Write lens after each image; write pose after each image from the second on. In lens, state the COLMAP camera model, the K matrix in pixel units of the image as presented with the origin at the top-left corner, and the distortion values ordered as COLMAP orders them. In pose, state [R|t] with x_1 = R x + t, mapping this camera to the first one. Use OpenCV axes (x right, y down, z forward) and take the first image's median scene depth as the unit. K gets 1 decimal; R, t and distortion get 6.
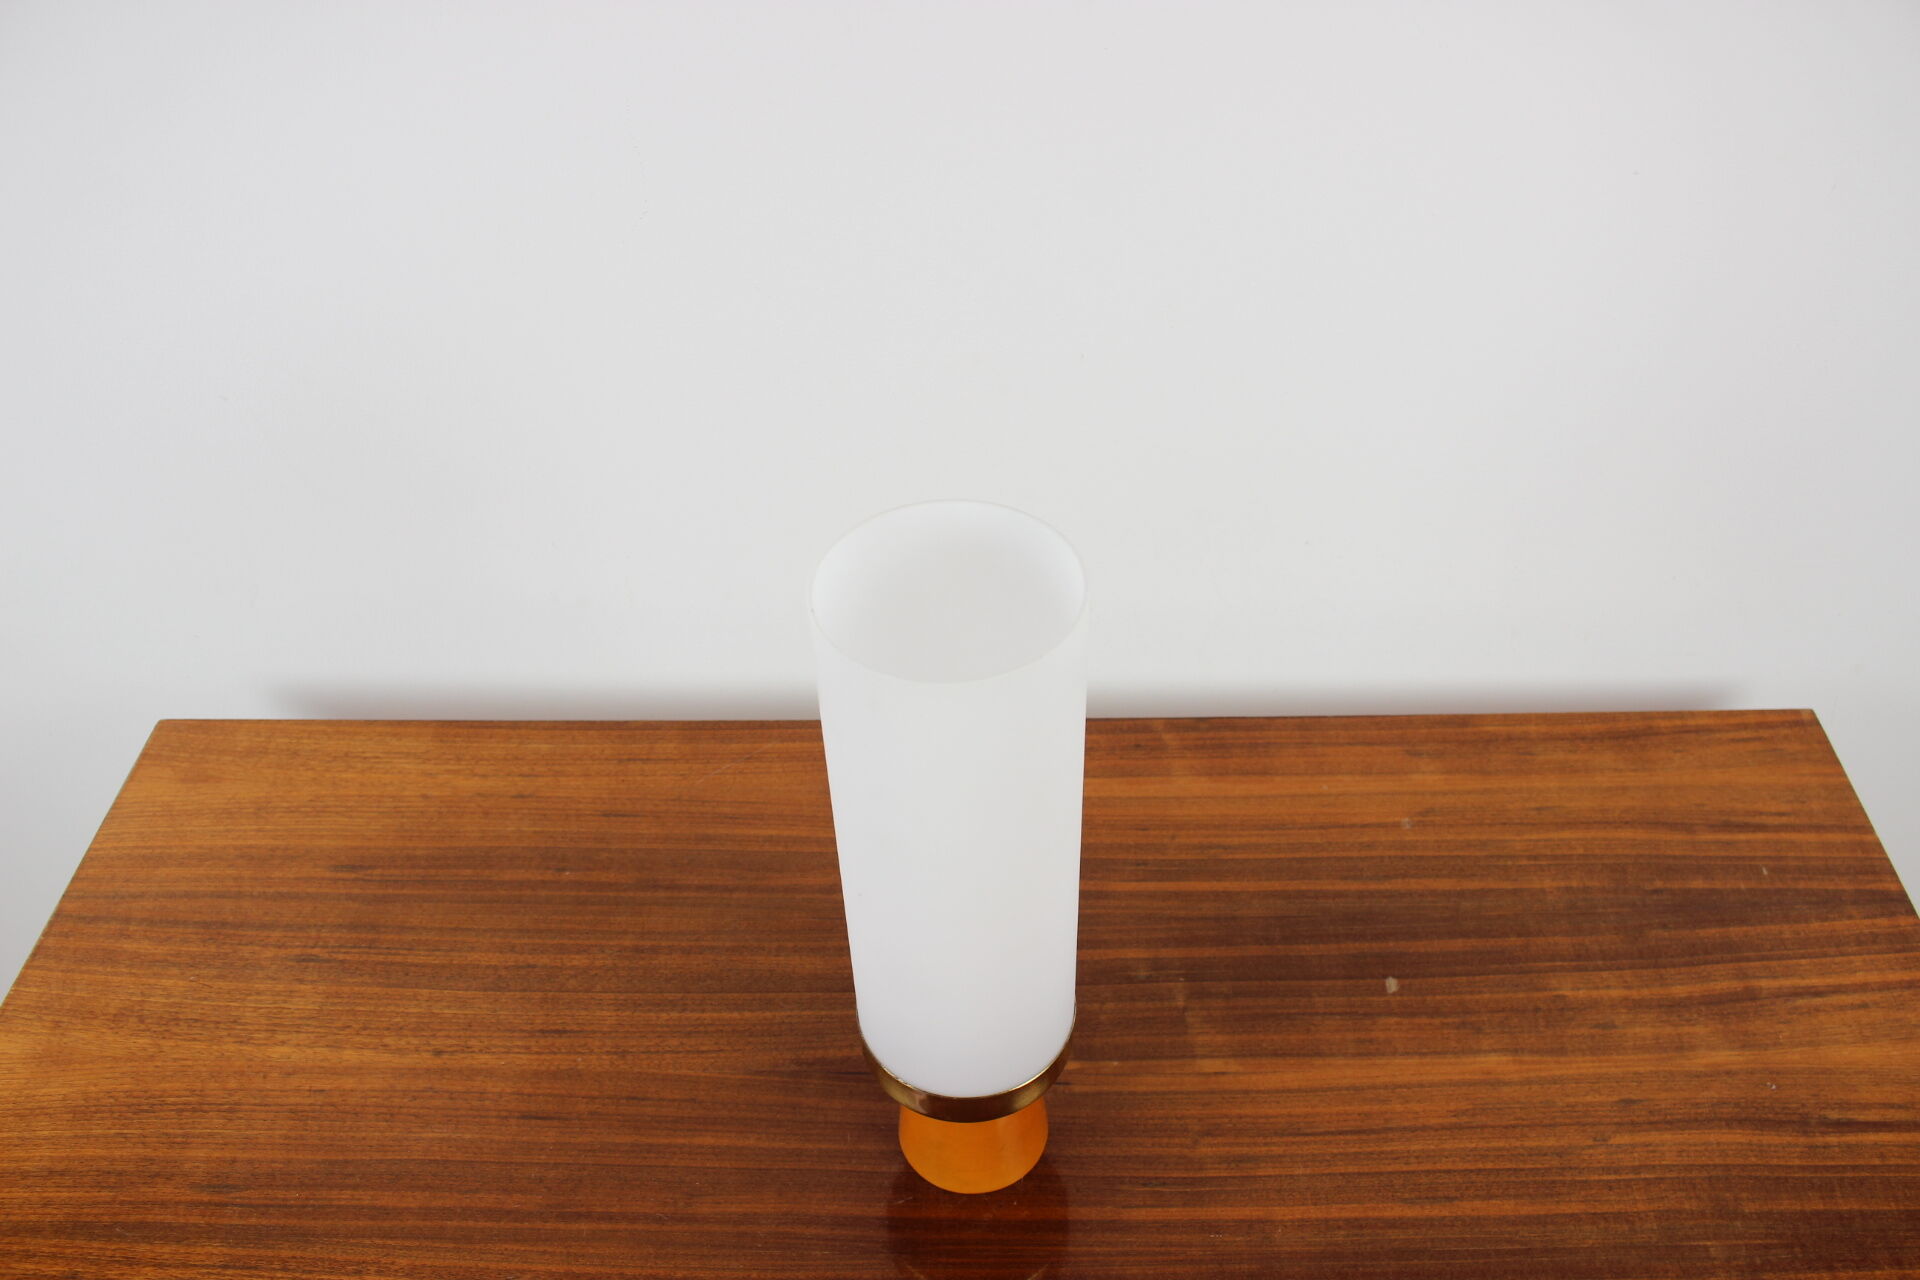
lens RADIAL K [[1582.5, 0, 960.0], [0, 1582.5, 640.0], [0, 0, 1]] dist [-0.154525, 0.112278]
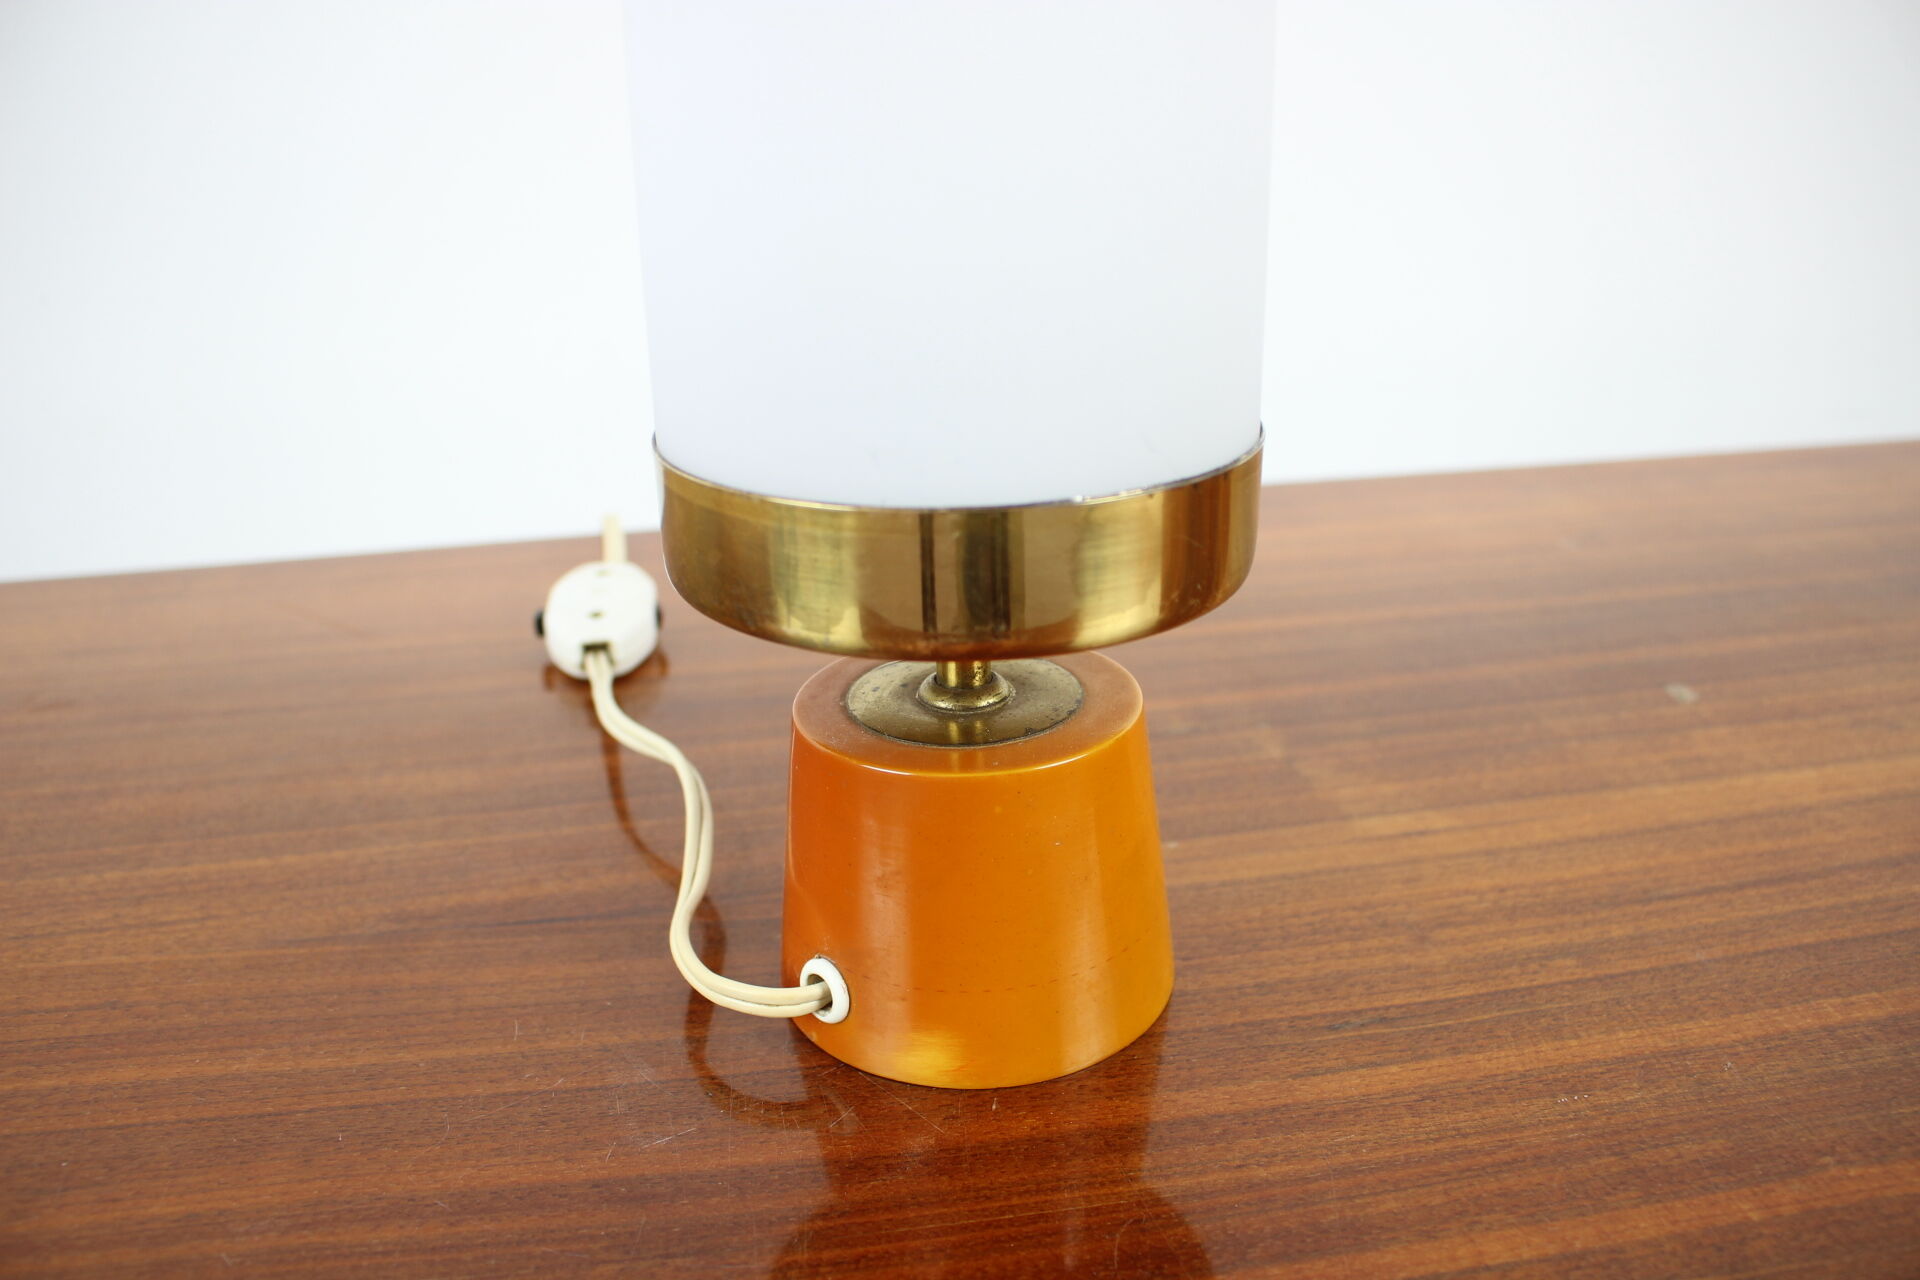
lens RADIAL K [[1582.5, 0, 960.0], [0, 1582.5, 640.0], [0, 0, 1]] dist [-0.154525, 0.112278]
pose [[0.986909, -0.058853, 0.150154, -0.016765], [0.104334, 0.942953, -0.316154, 0.341404], [-0.122982, 0.327682, 0.936750, 0.583377]]
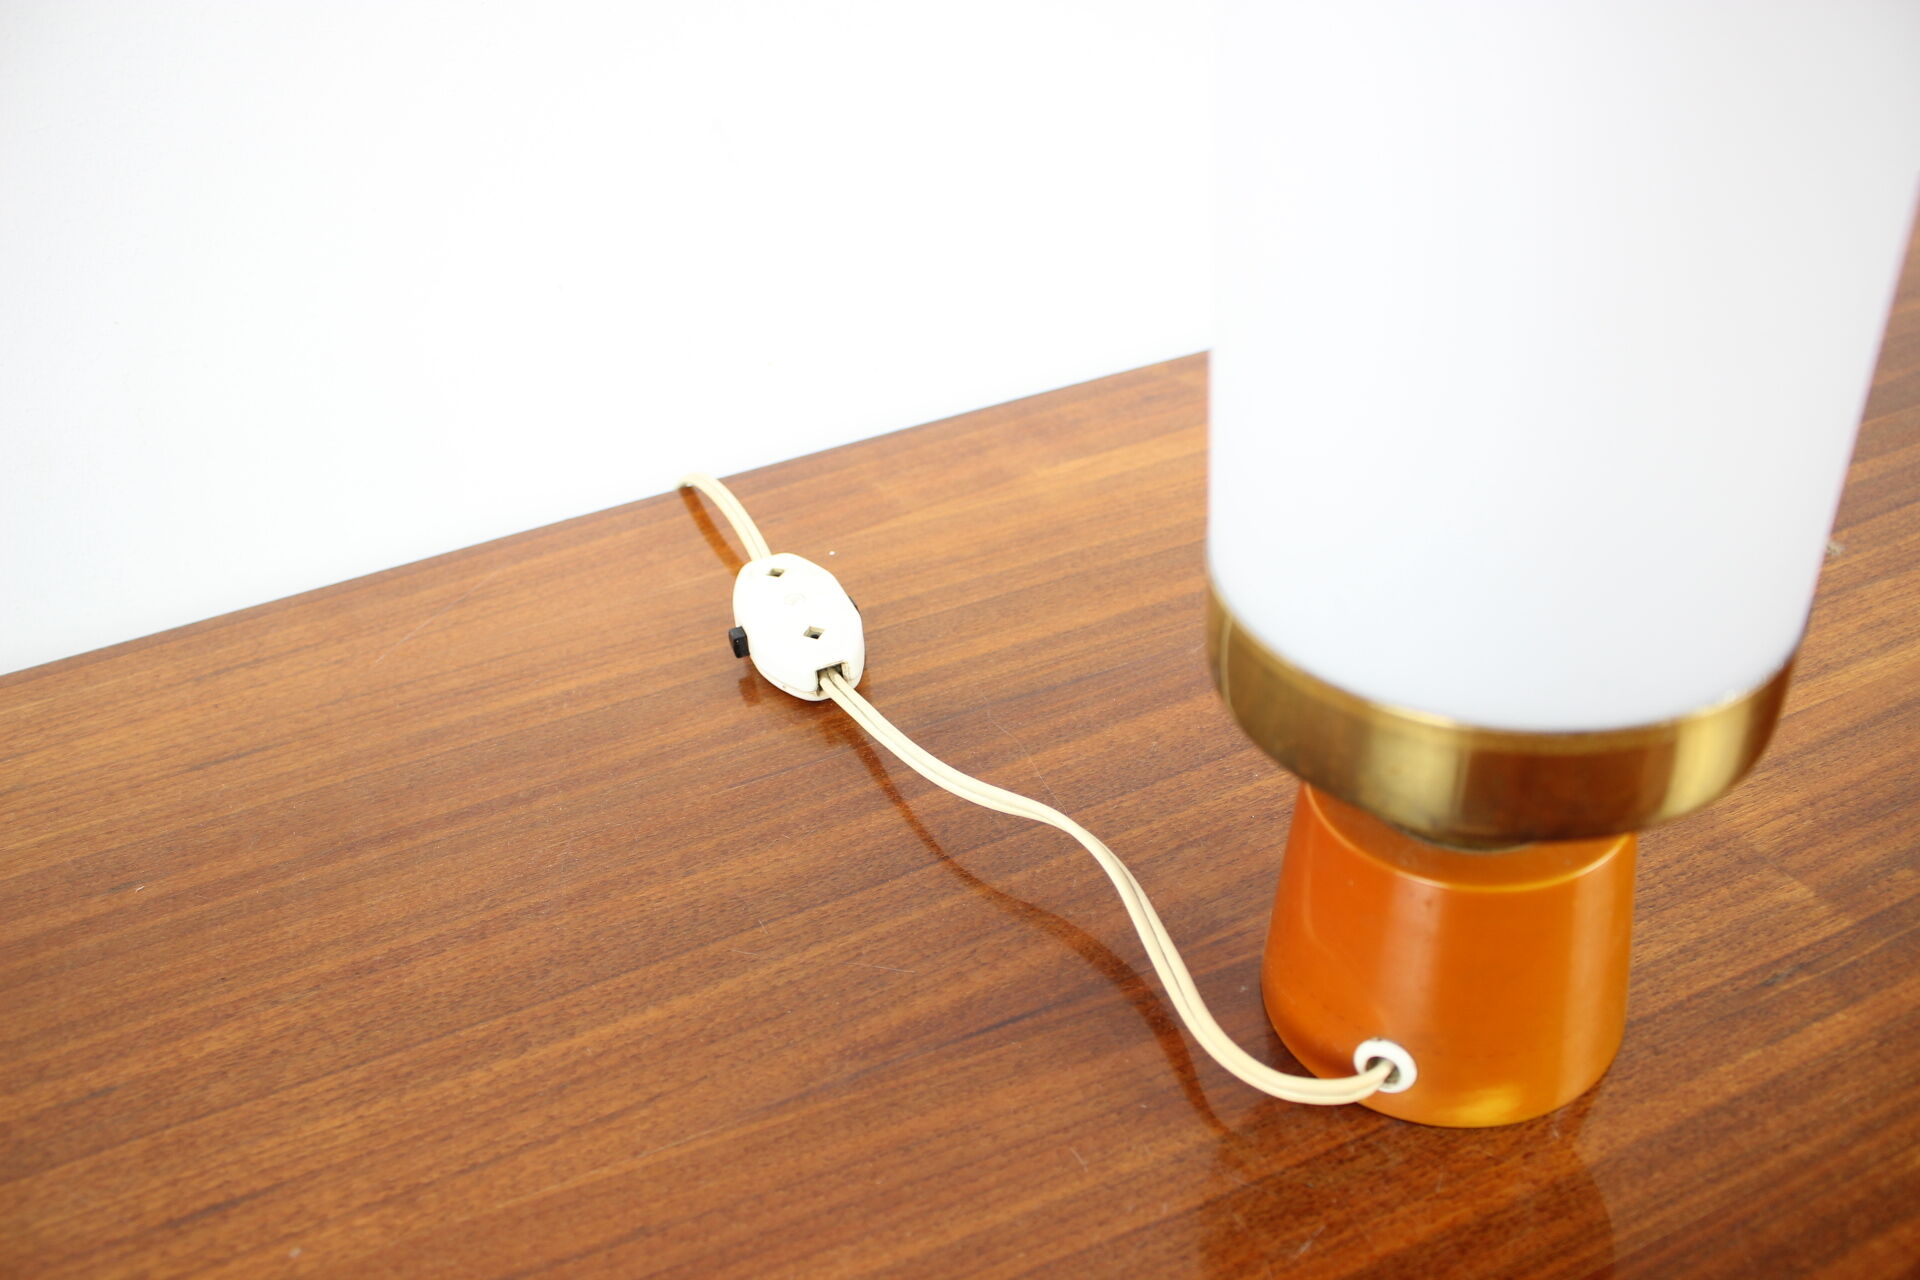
lens RADIAL K [[1582.5, 0, 960.0], [0, 1582.5, 640.0], [0, 0, 1]] dist [-0.154525, 0.112278]
pose [[0.915442, -0.266349, 0.301701, -0.170812], [0.302527, 0.949827, -0.079418, 0.208644], [-0.265411, 0.163975, 0.950089, 0.592843]]
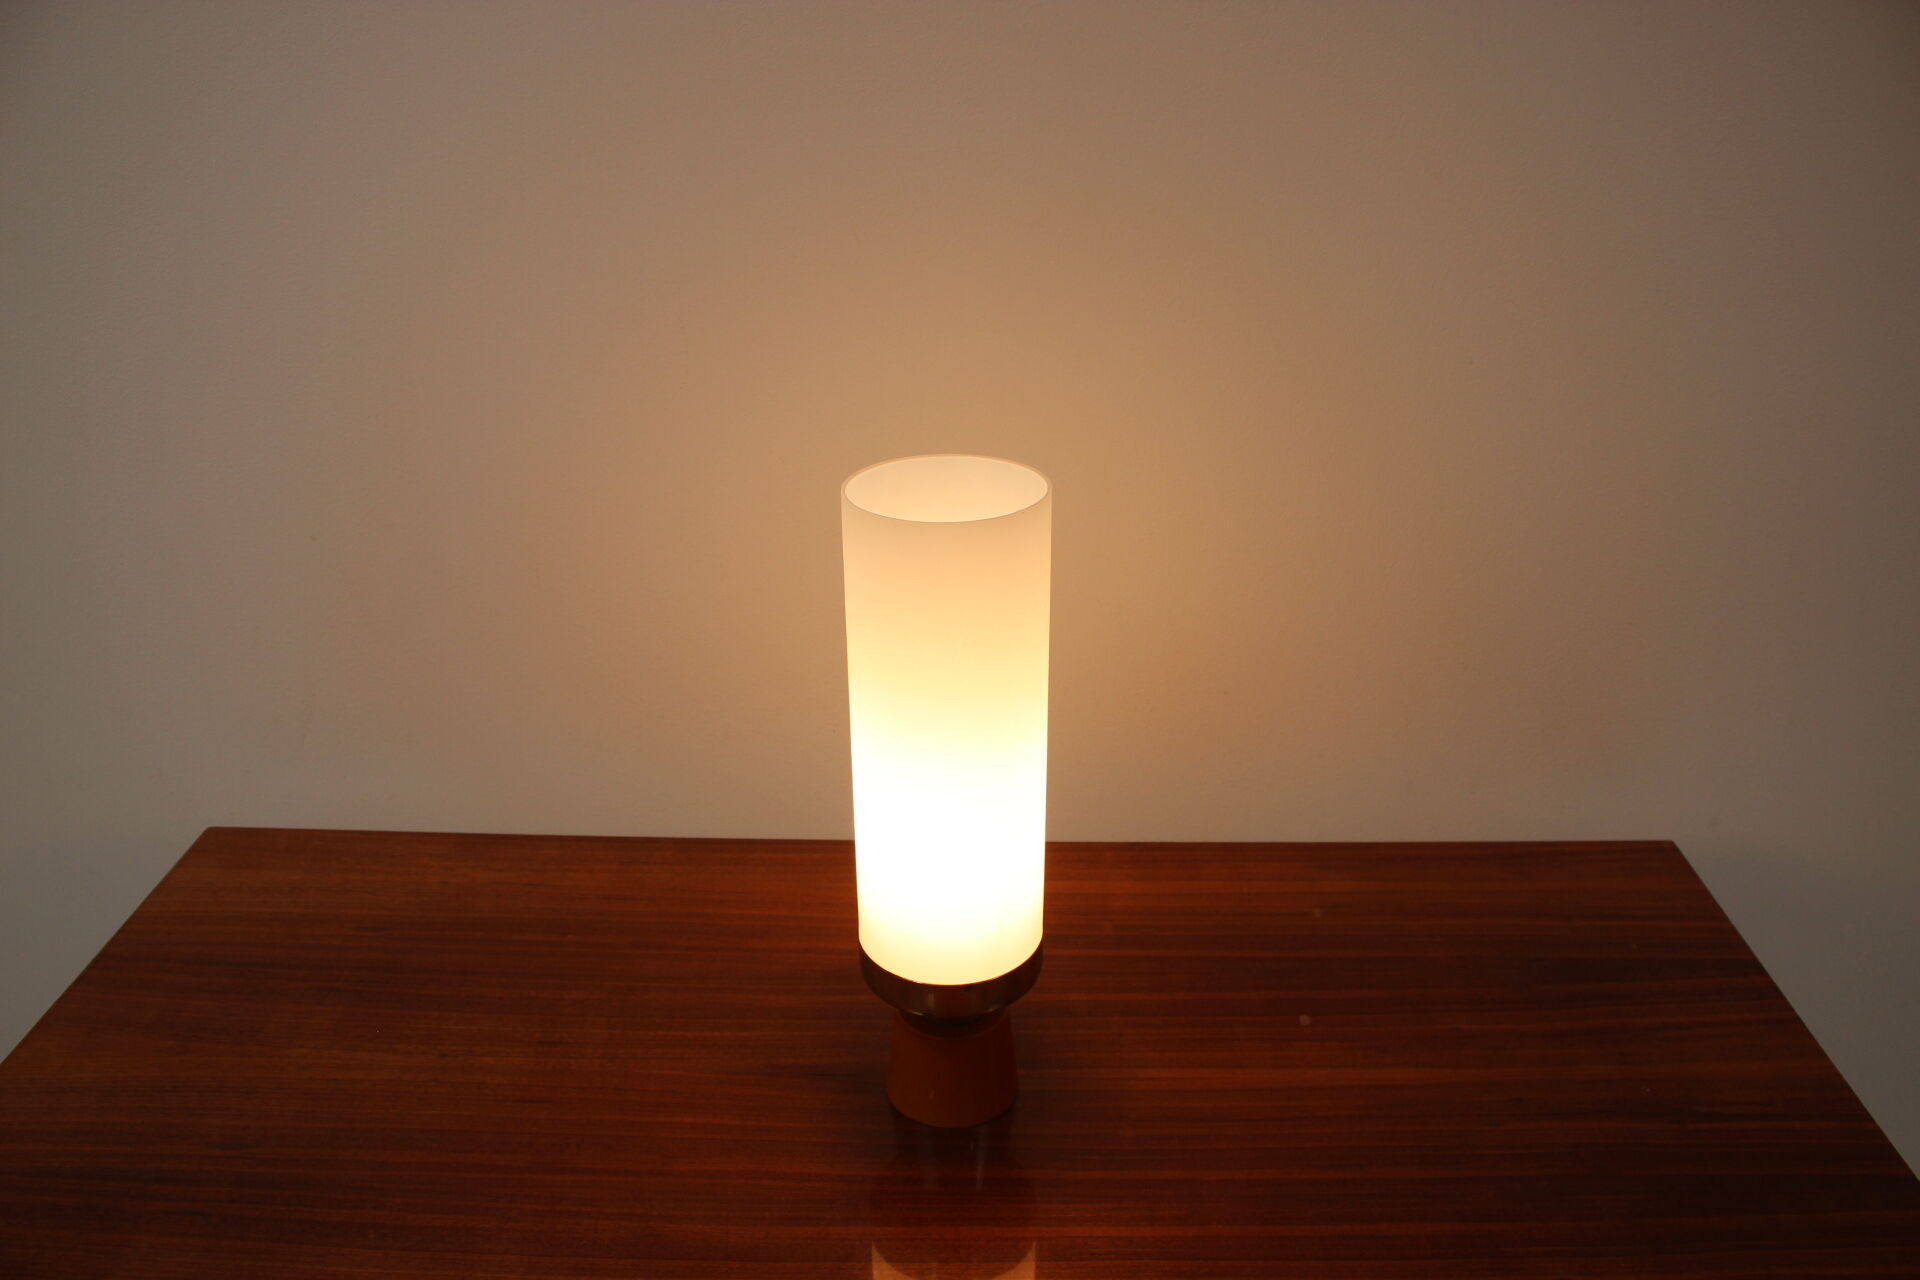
lens RADIAL K [[1557.2, 0, 960.0], [0, 1557.2, 640.0], [0, 0, 1]] dist [-0.148670, 0.100444]
pose [[0.999429, 0.028640, 0.017935, 0.001835], [-0.021858, 0.952659, -0.303254, 0.307460], [-0.025771, 0.302689, 0.952741, -0.131039]]
